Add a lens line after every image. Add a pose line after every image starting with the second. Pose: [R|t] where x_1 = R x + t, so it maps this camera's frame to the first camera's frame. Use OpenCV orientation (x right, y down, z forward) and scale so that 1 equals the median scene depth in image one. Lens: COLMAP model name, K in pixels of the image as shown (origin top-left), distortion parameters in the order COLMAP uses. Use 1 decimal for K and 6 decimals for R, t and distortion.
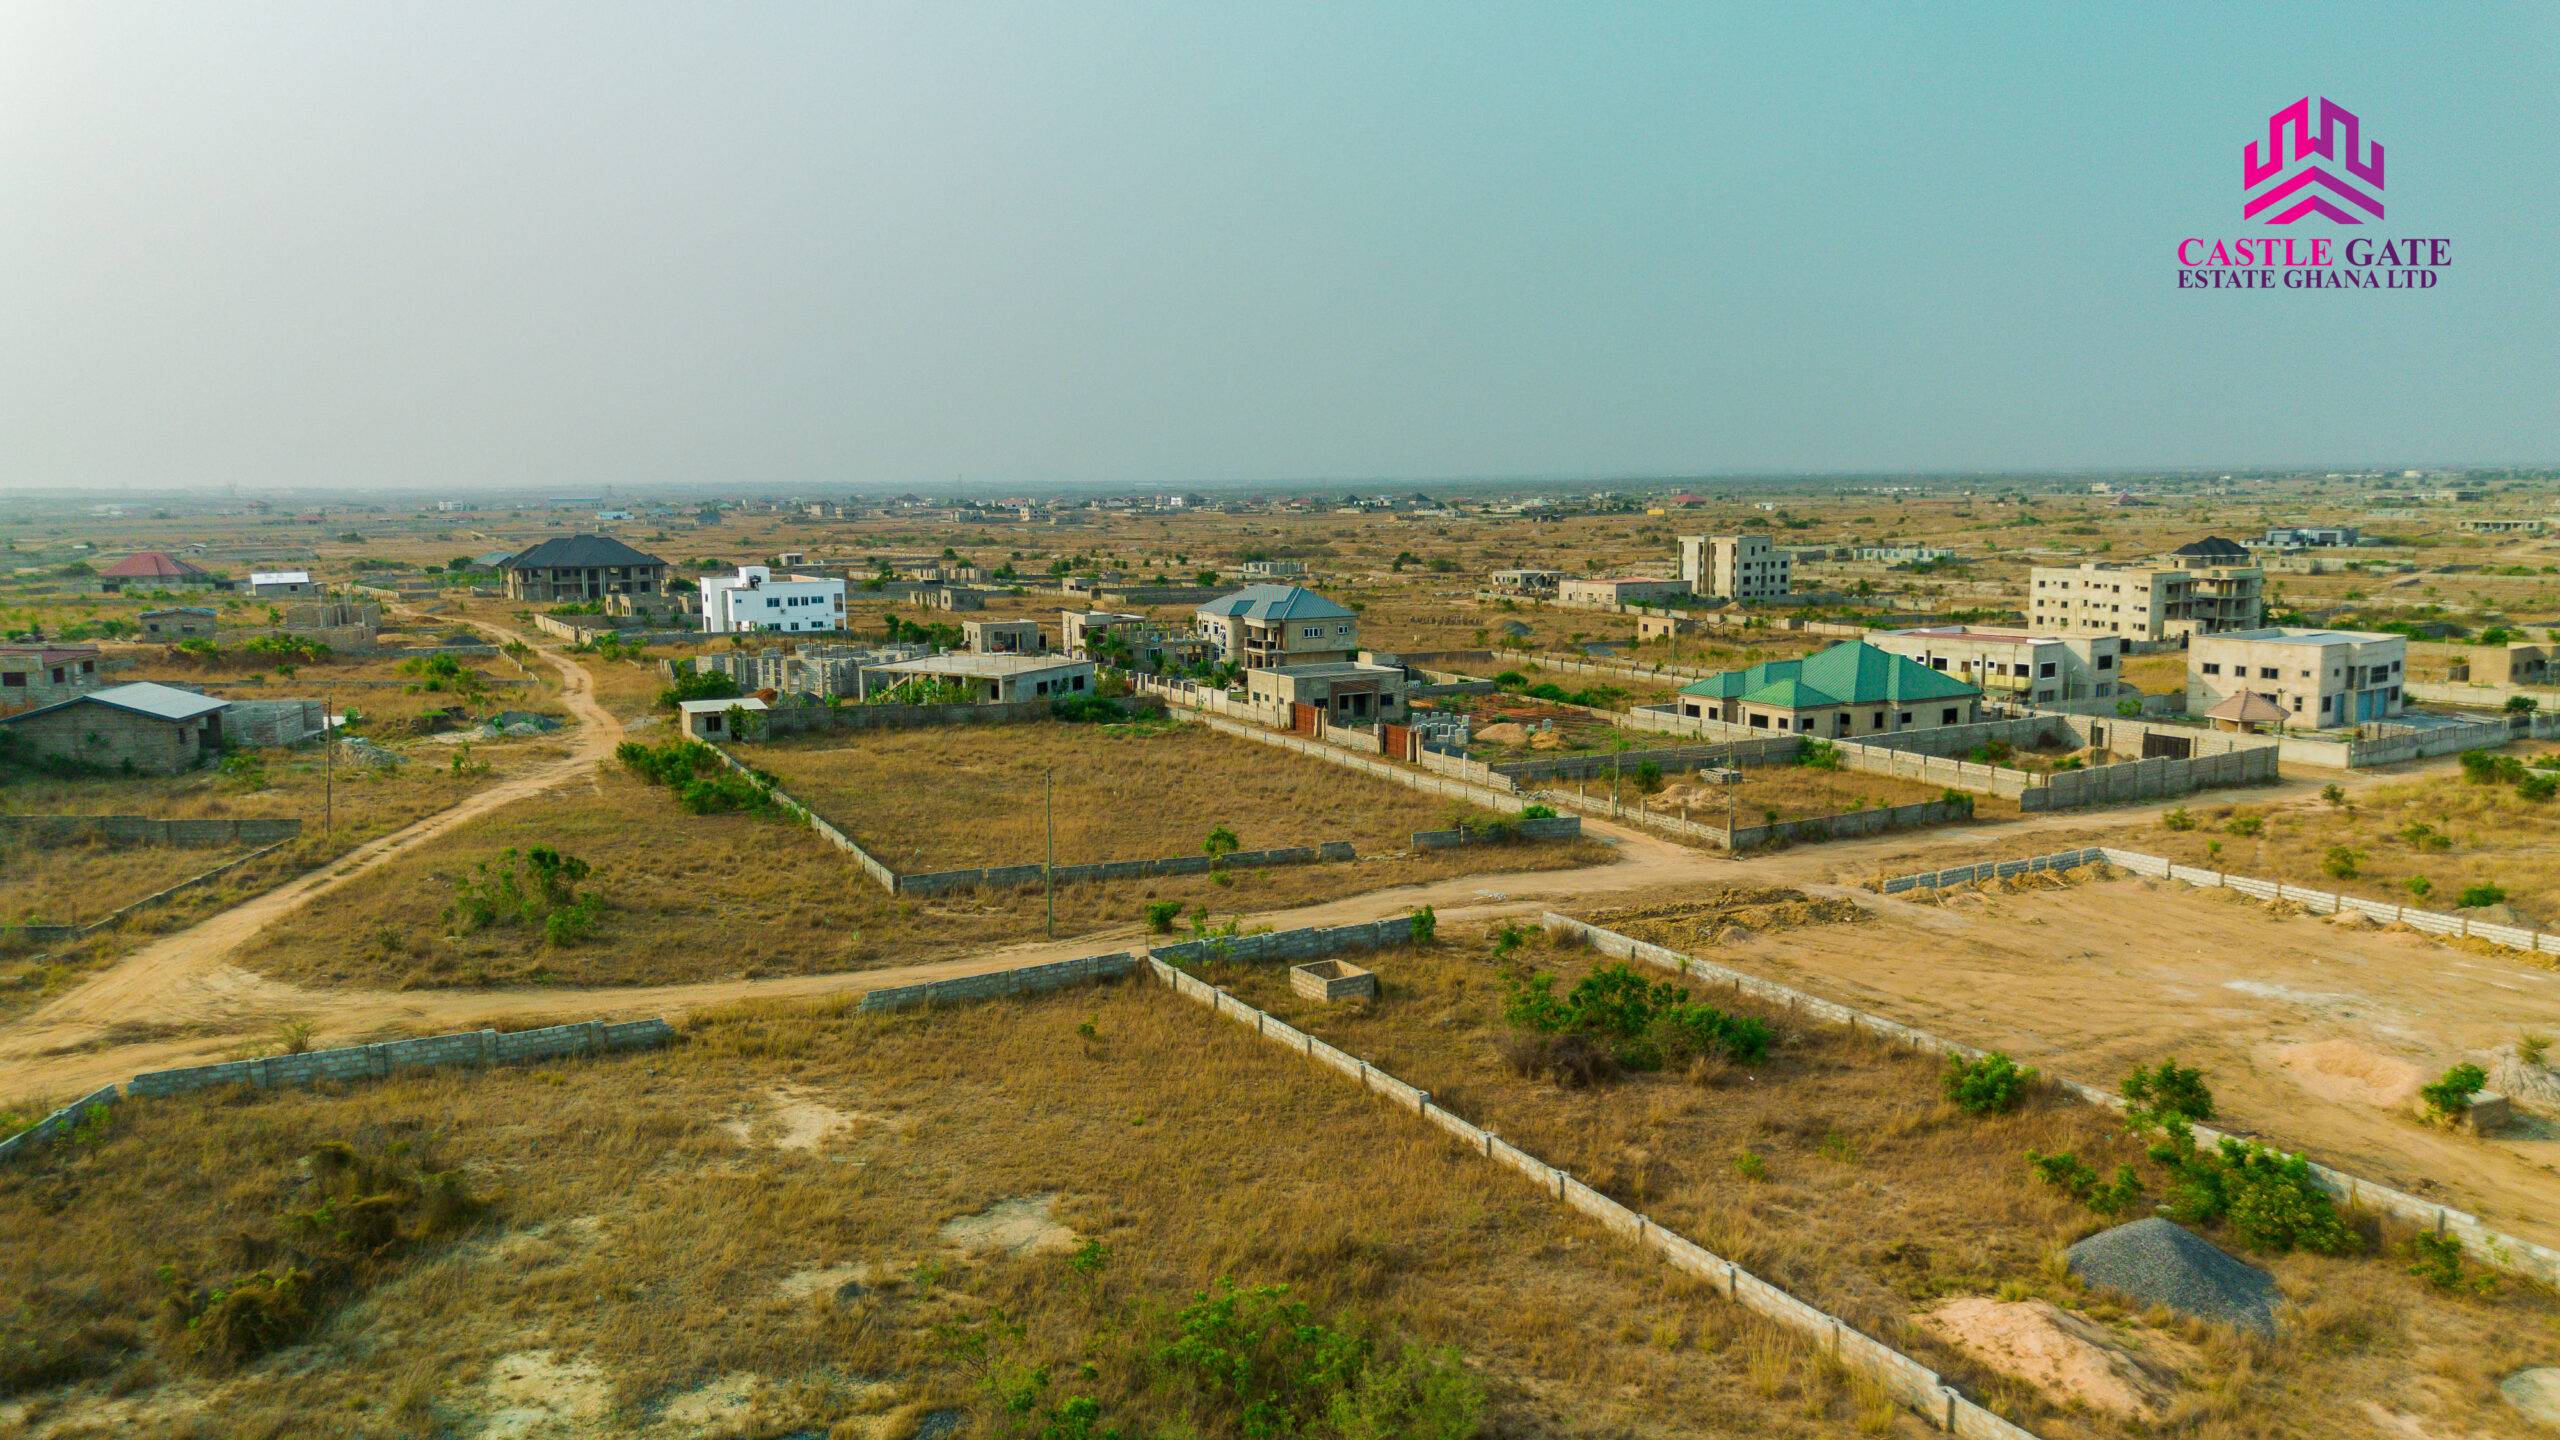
lens RADIAL K [[1816.4, 0, 1280.0], [0, 1816.4, 720.0], [0, 0, 1]] dist [0.064822, -0.059358]
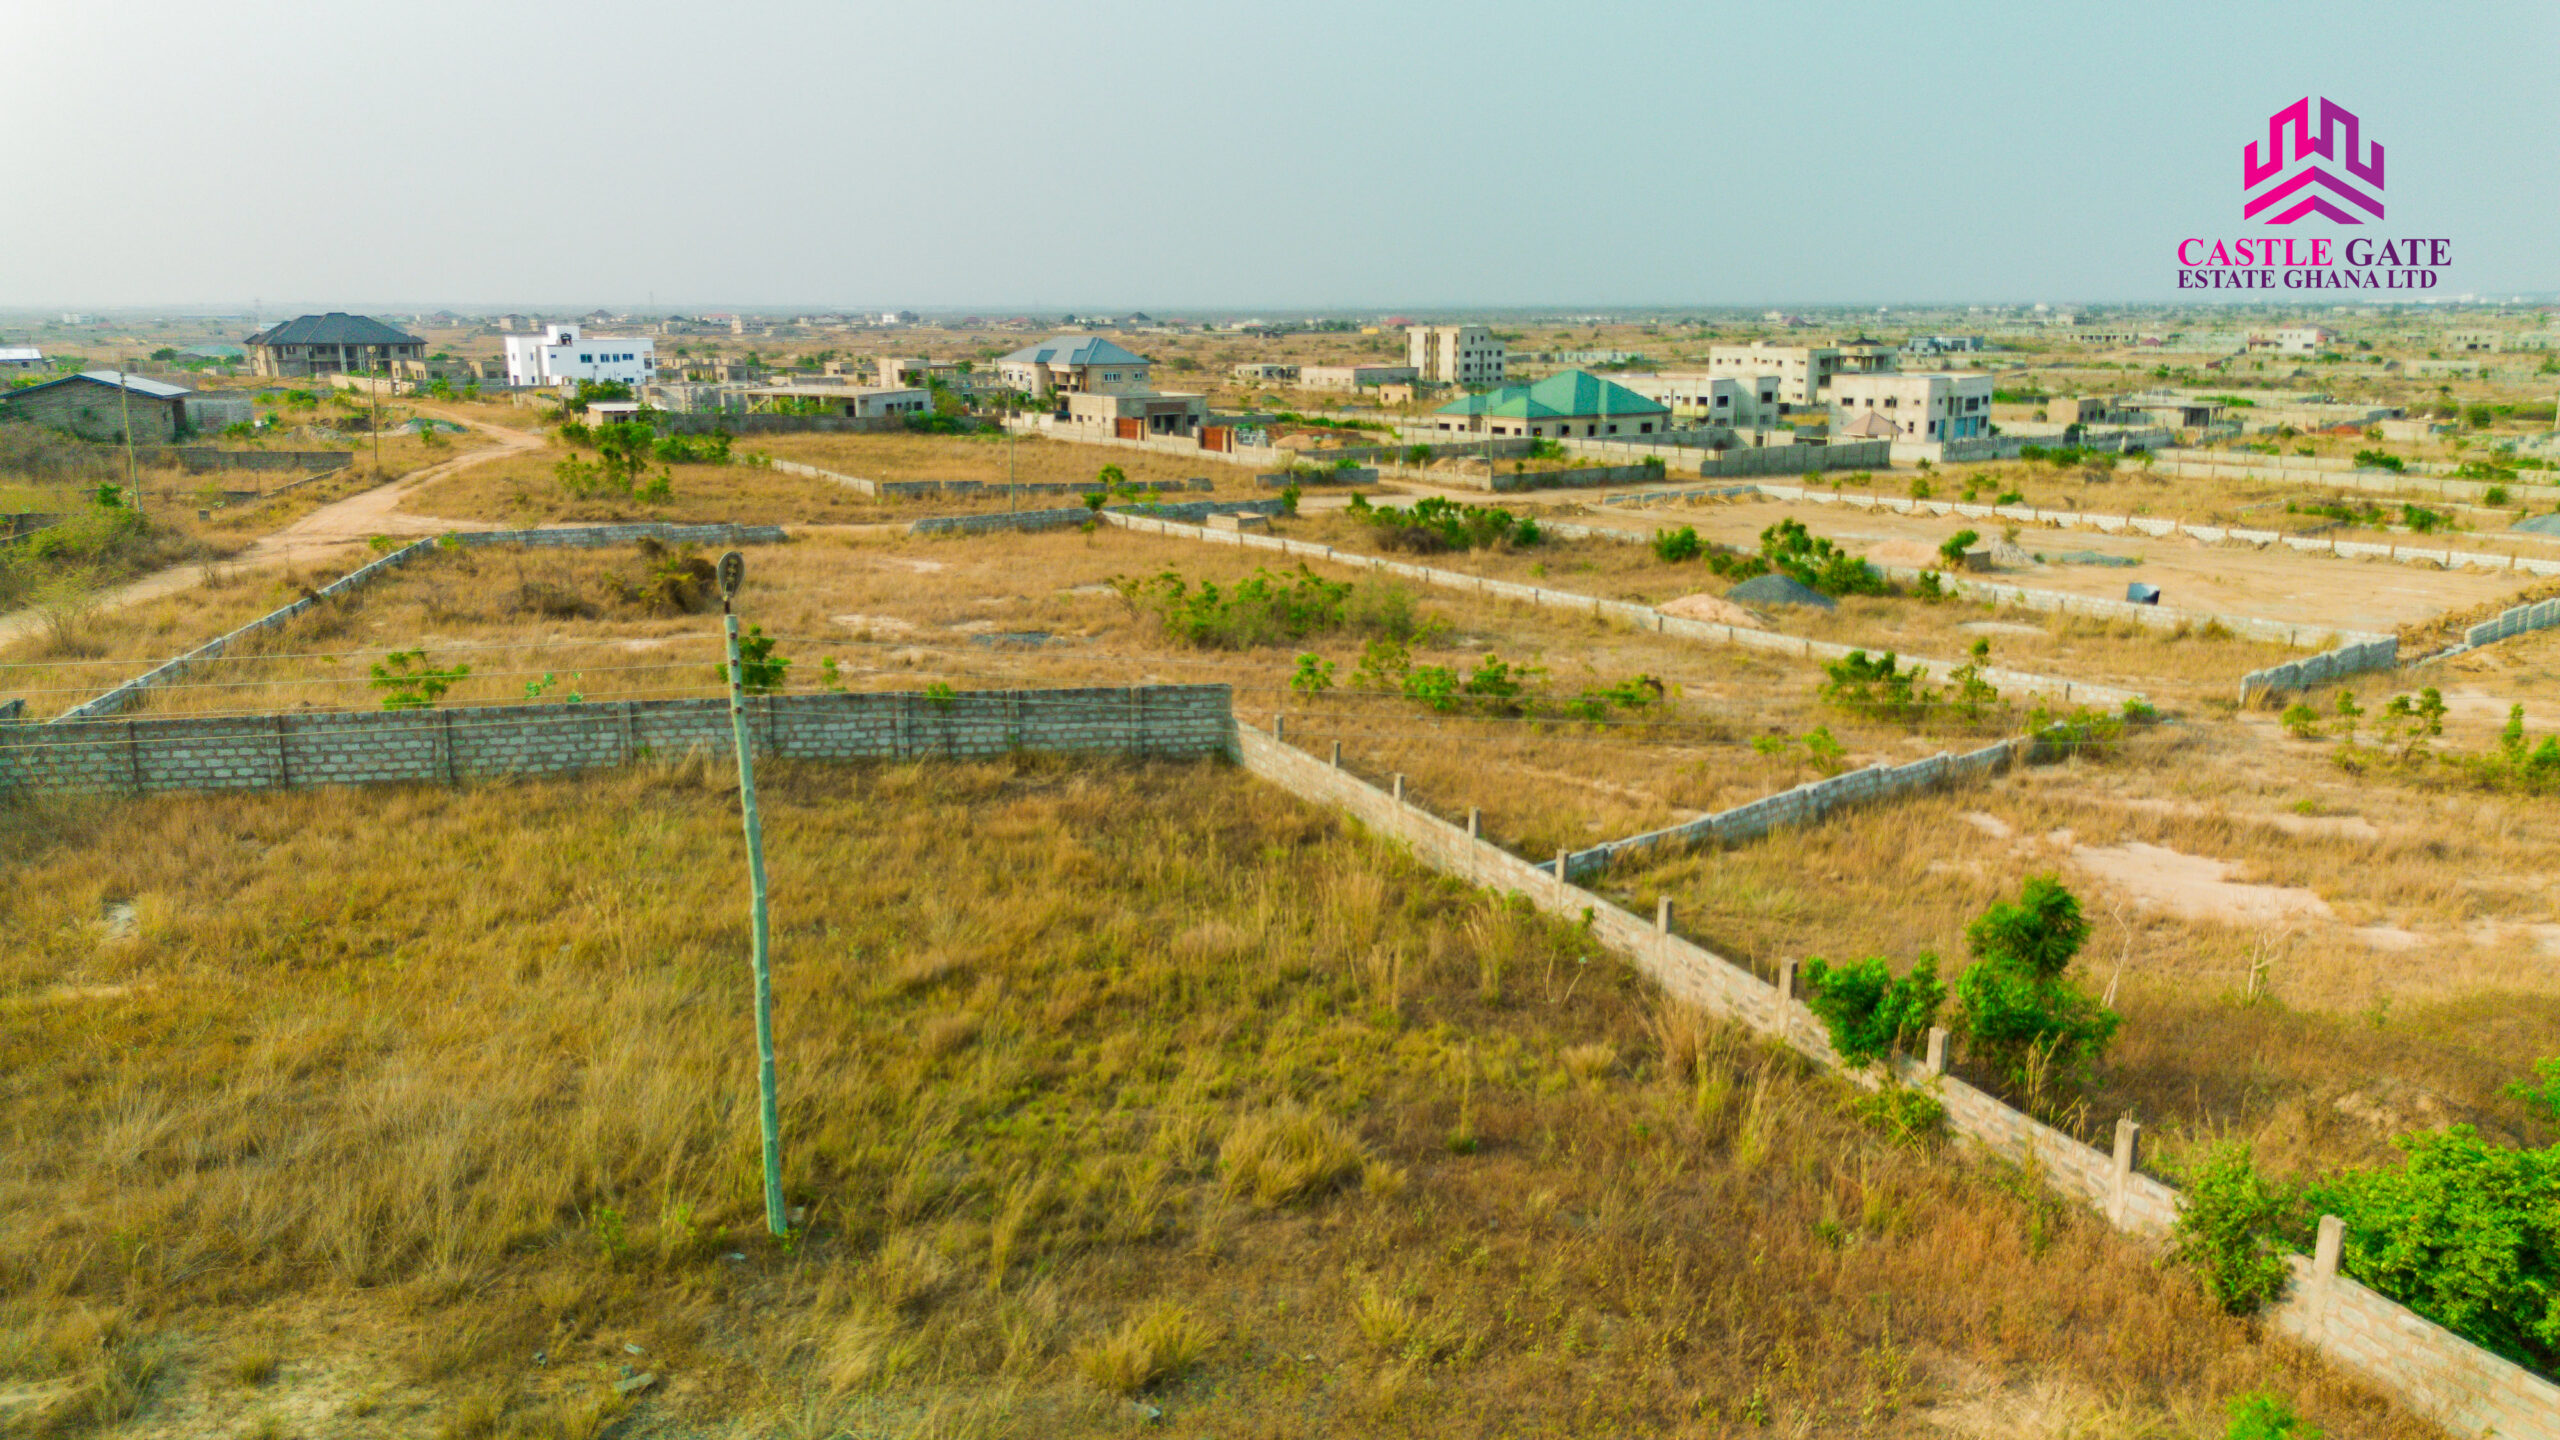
lens RADIAL K [[1805.7, 0, 1281.0], [0, 1805.7, 728.2], [0, 0, 1]] dist [0.073983, -0.071325]
pose [[0.987360, -0.028158, 0.155971, -0.096293], [0.013298, 0.995340, 0.095511, 0.101462], [-0.157934, -0.092229, 0.983133, -0.237217]]
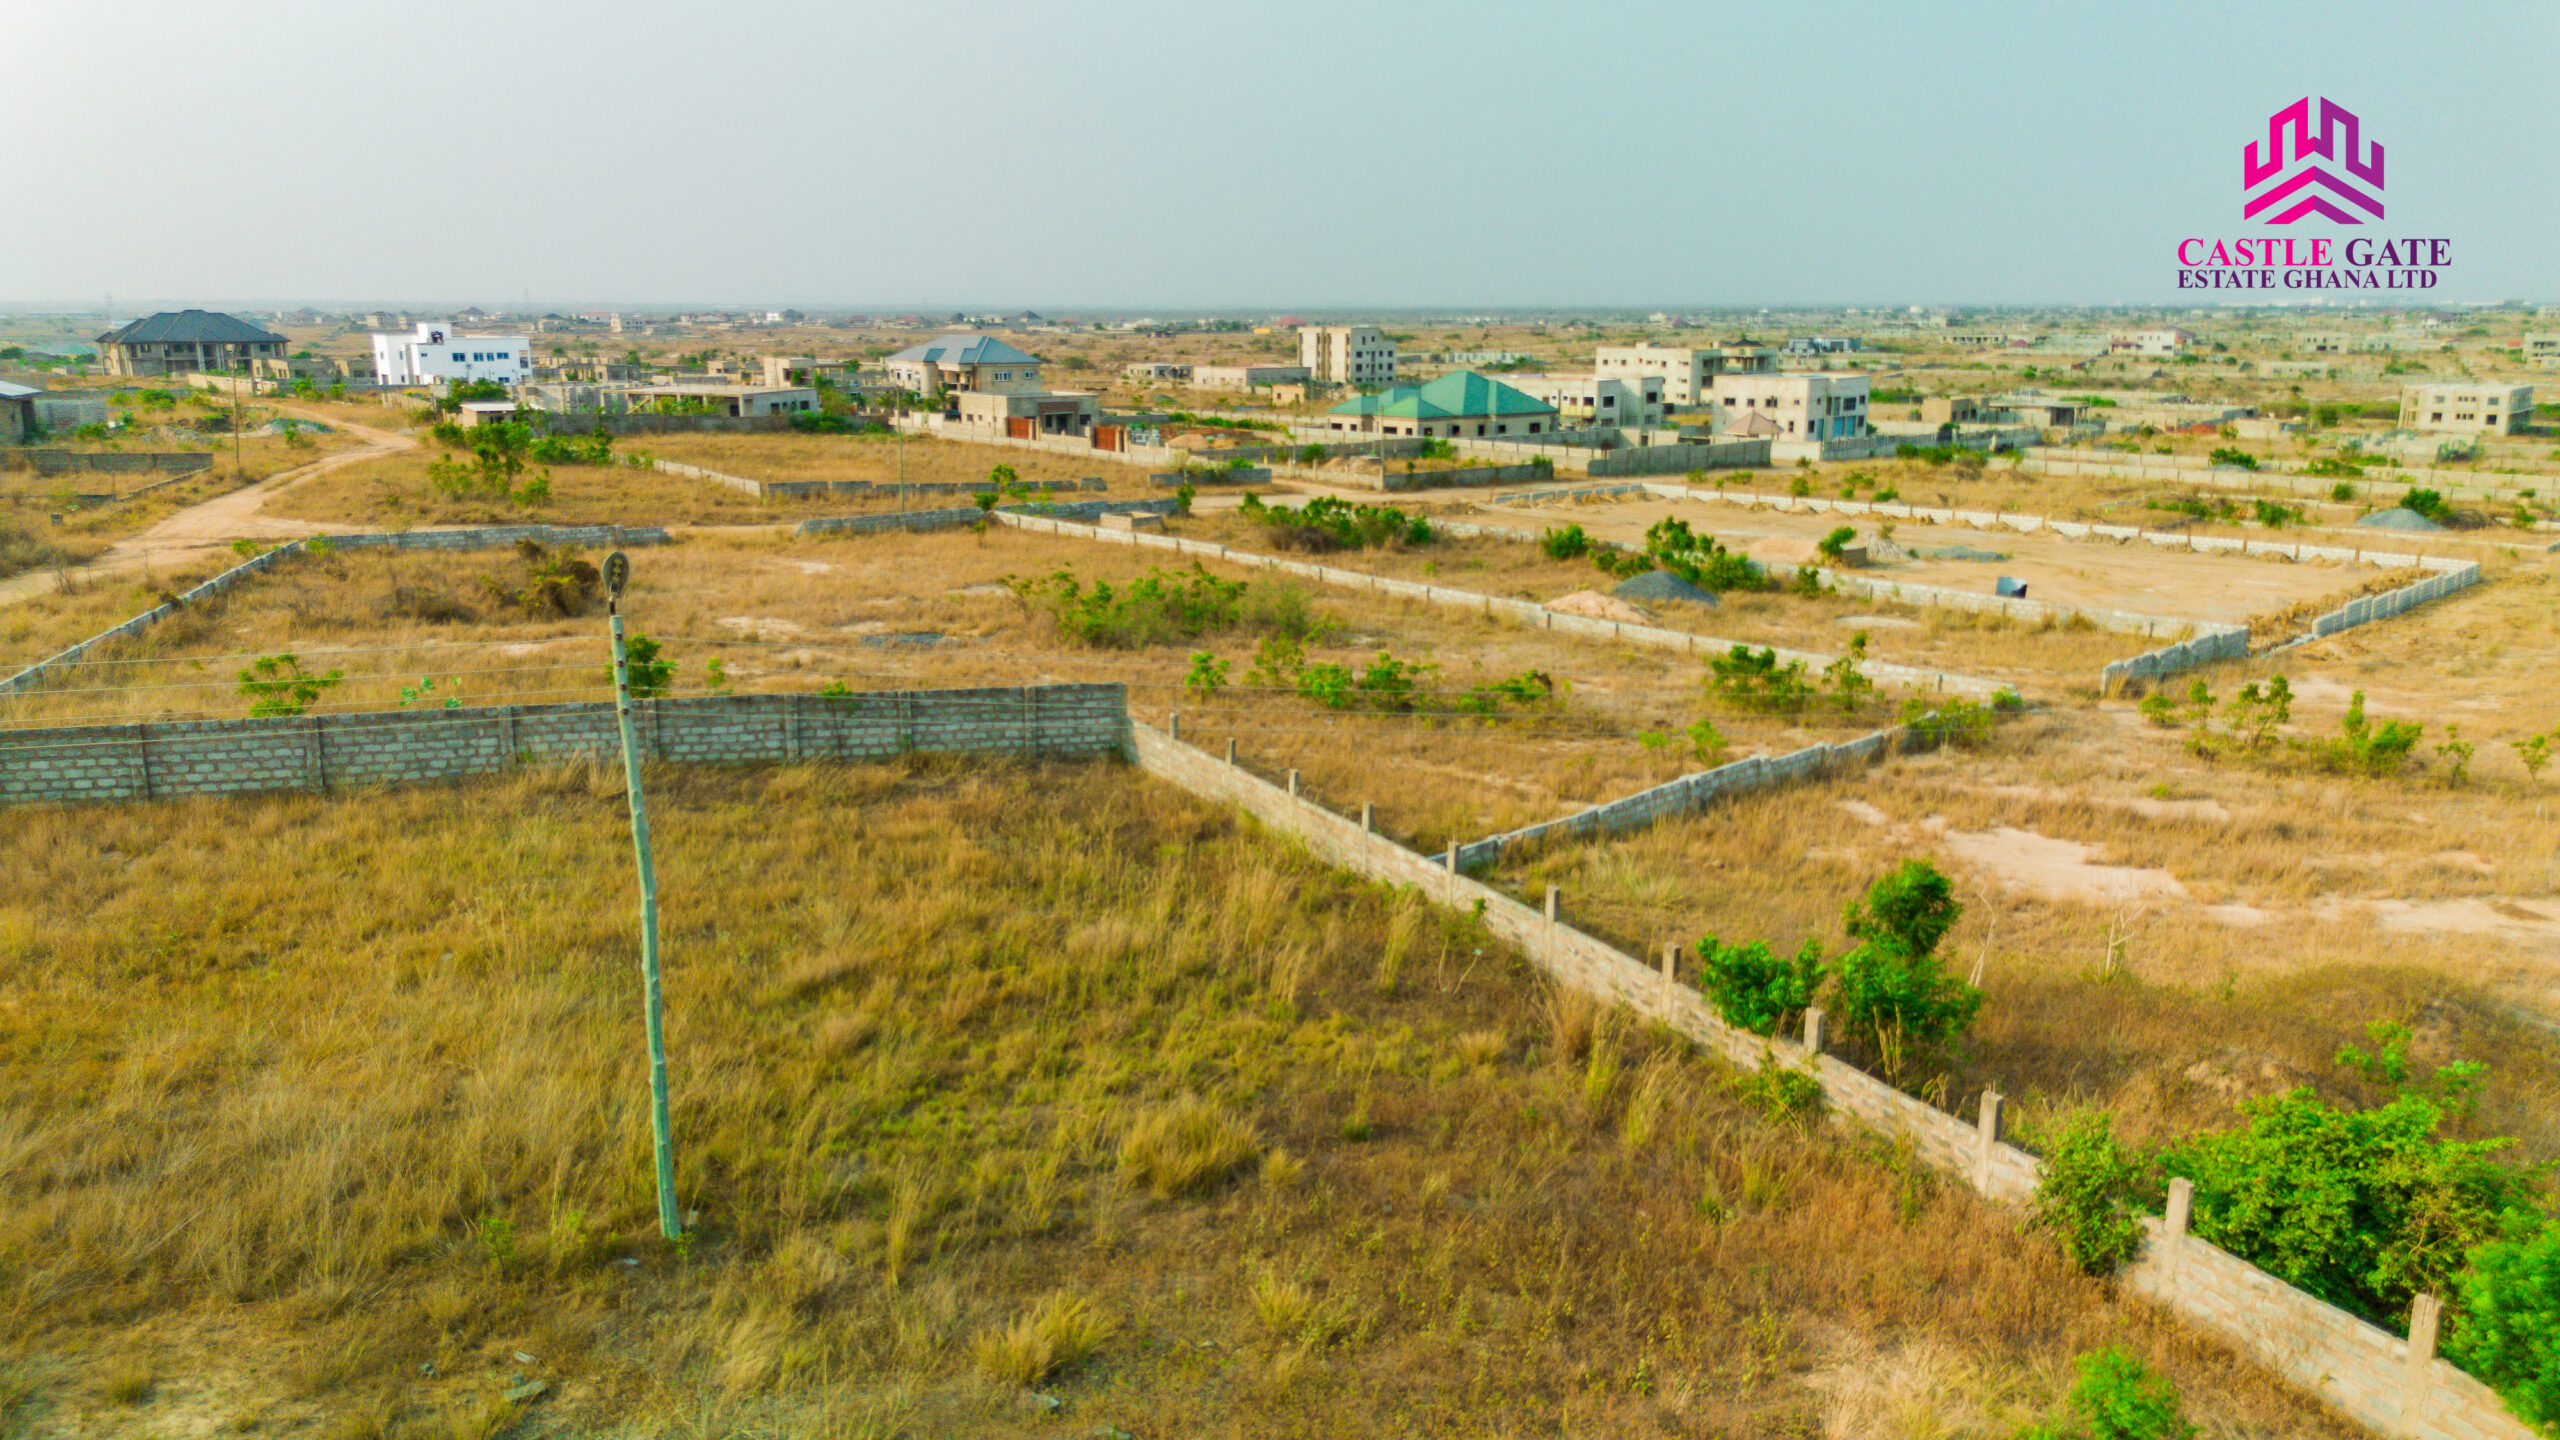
lens RADIAL K [[1805.7, 0, 1281.0], [0, 1805.7, 728.2], [0, 0, 1]] dist [0.073983, -0.071325]
pose [[0.976463, -0.038965, 0.212137, -0.096299], [0.018744, 0.995155, 0.096513, 0.101706], [-0.214870, -0.090265, 0.972462, -0.239787]]
